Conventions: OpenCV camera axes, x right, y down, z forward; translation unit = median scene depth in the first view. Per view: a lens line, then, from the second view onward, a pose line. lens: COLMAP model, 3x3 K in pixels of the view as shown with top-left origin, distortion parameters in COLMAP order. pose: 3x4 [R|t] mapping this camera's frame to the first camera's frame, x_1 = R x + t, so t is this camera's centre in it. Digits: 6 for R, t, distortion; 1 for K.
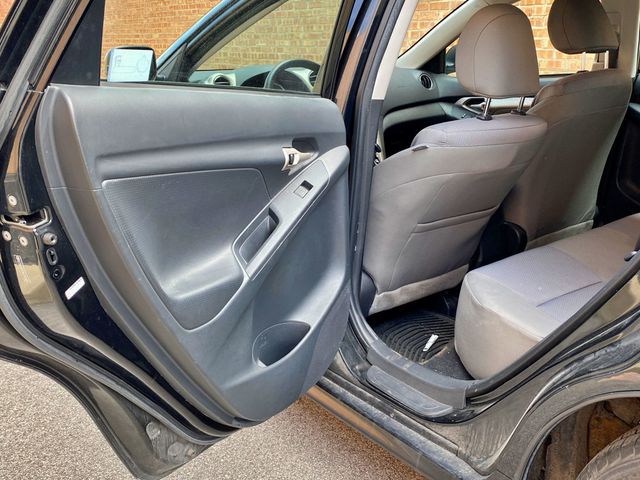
lens RADIAL K [[649.2, 0, 320.0], [0, 649.2, 240.0], [0, 0, 1]] dist [0.061633, -0.132373]
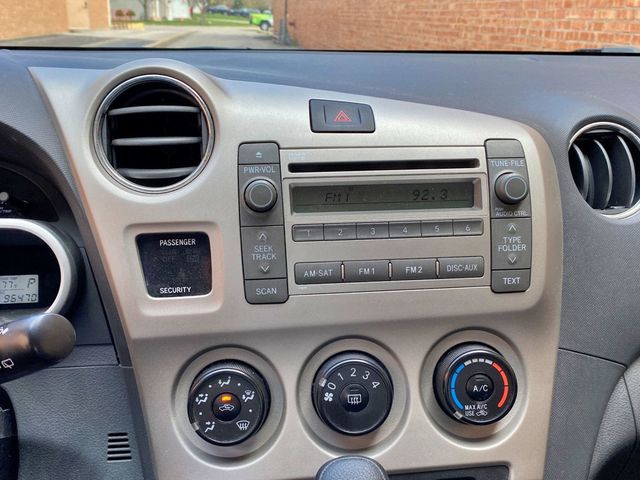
lens RADIAL K [[649.2, 0, 320.0], [0, 649.2, 240.0], [0, 0, 1]] dist [0.061633, -0.132373]
pose [[0.858954, 0.186647, -0.476825, 0.044706], [-0.173337, 0.982211, 0.072224, -0.096201], [0.481823, 0.020614, 0.876026, 0.351199]]
